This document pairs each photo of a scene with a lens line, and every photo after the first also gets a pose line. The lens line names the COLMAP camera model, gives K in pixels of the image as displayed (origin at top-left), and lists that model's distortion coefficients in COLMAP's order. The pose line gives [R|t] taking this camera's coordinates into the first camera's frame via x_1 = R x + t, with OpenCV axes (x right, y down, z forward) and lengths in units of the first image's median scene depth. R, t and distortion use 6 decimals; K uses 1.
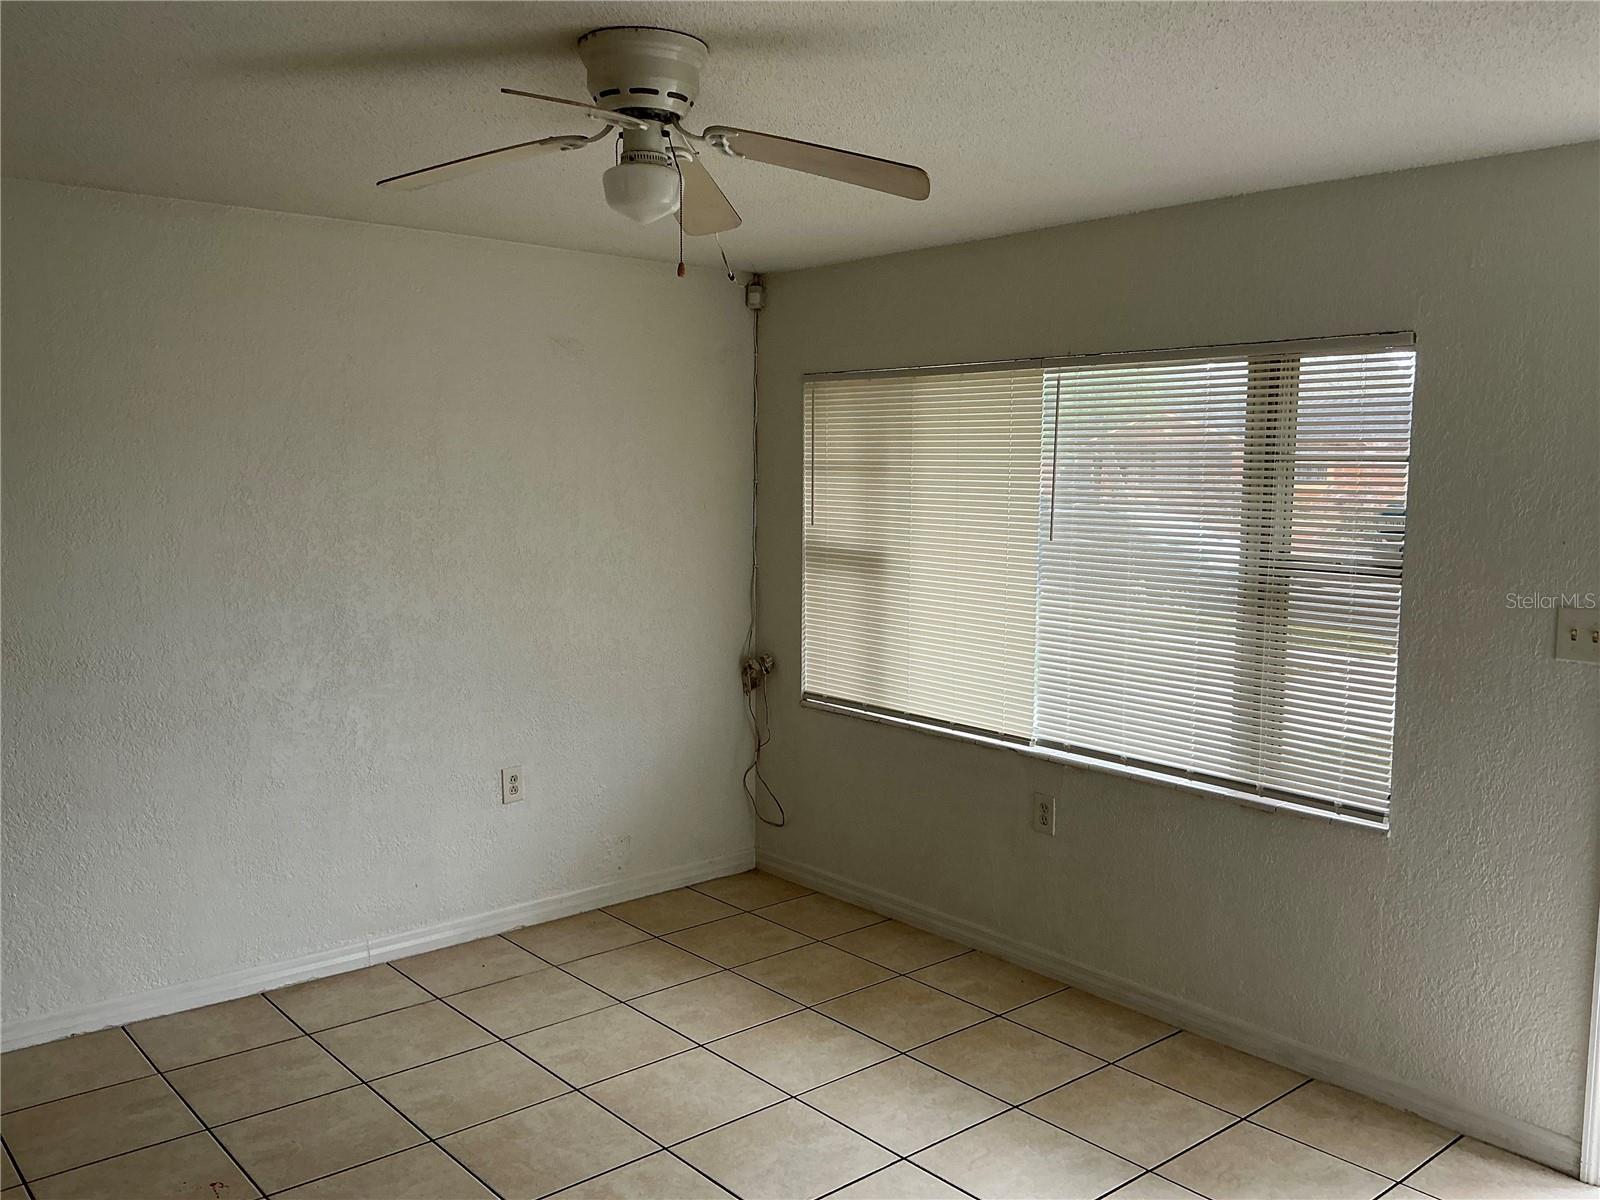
lens RADIAL K [[1329.5, 0, 800.0], [0, 1329.5, 600.0], [0, 0, 1]] dist [0.154955, -0.336310]
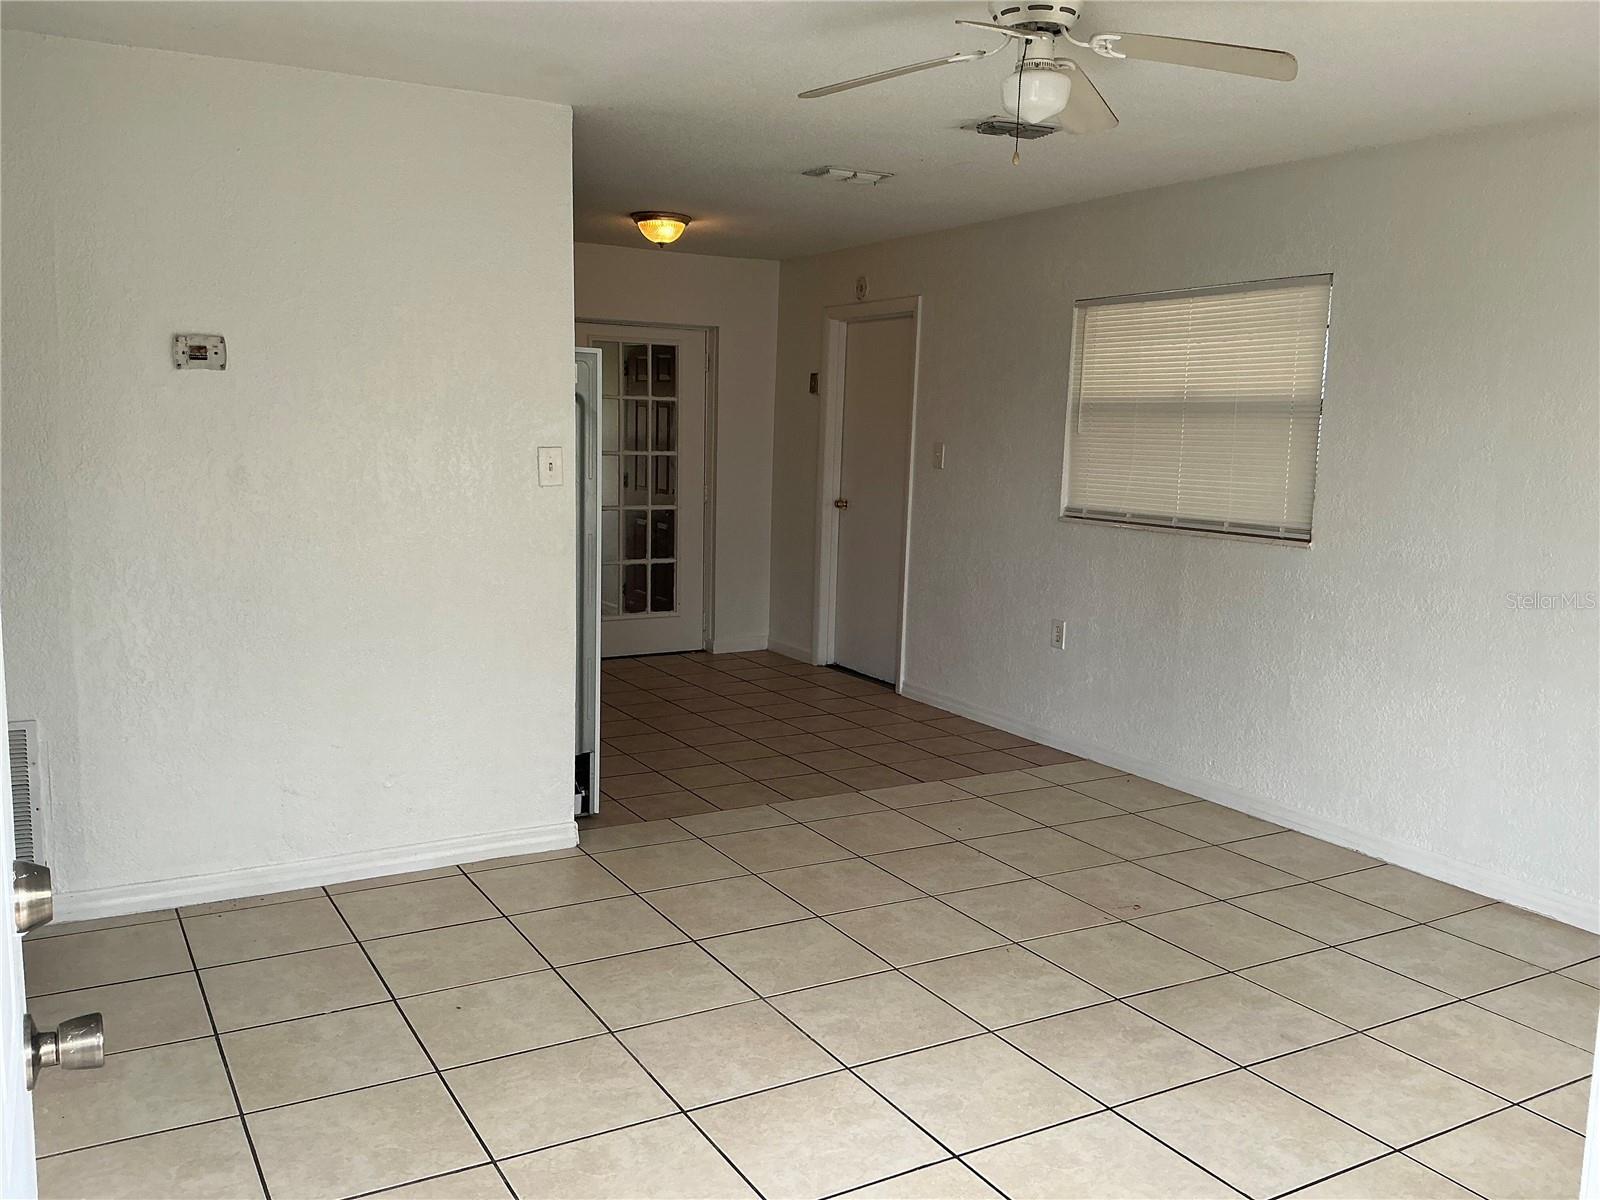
lens RADIAL K [[1329.5, 0, 800.0], [0, 1329.5, 600.0], [0, 0, 1]] dist [0.154955, -0.336310]
pose [[-0.179897, 0.128127, -0.975305, 0.611839], [-0.125128, 0.980446, 0.151882, -0.017266], [0.975695, 0.149361, -0.160347, 0.578508]]
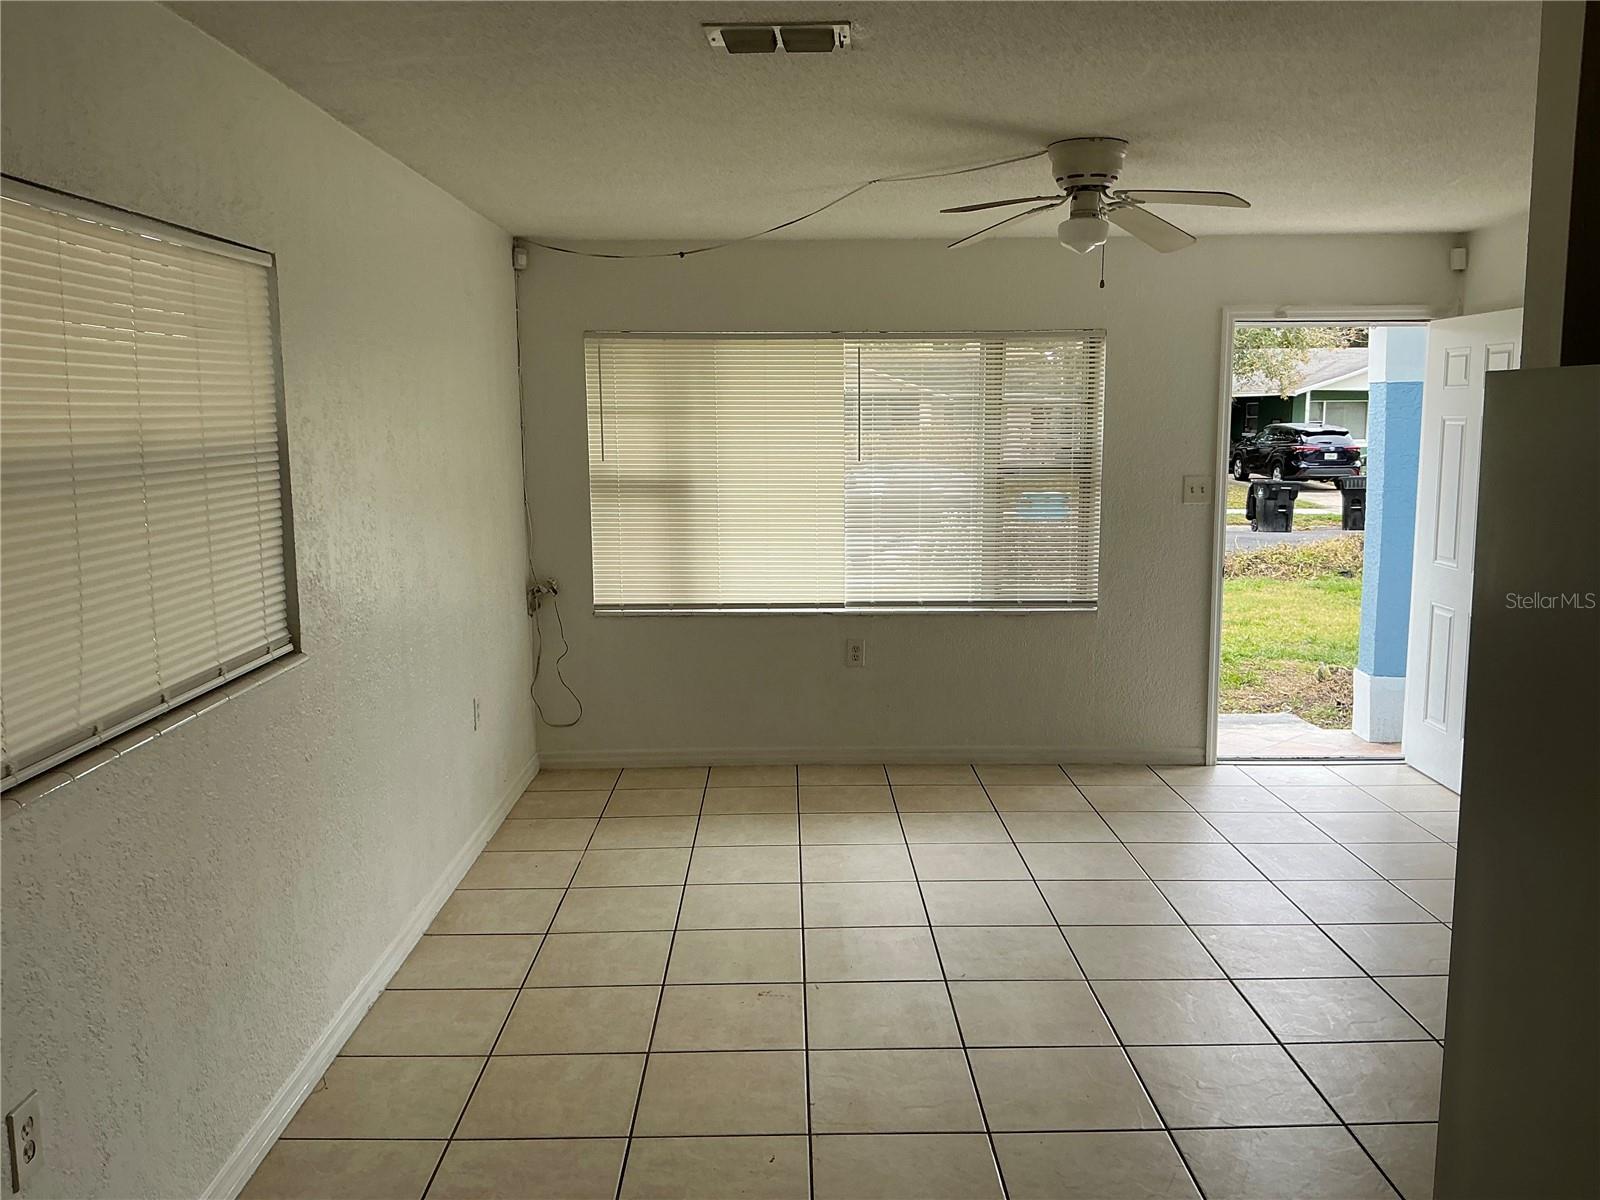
lens RADIAL K [[1329.5, 0, 800.0], [0, 1329.5, 600.0], [0, 0, 1]] dist [0.154955, -0.336310]
pose [[0.637480, -0.113232, 0.762101, -0.897093], [0.087604, 0.993379, 0.074316, -0.007602], [-0.765471, 0.019388, 0.643179, 0.123240]]
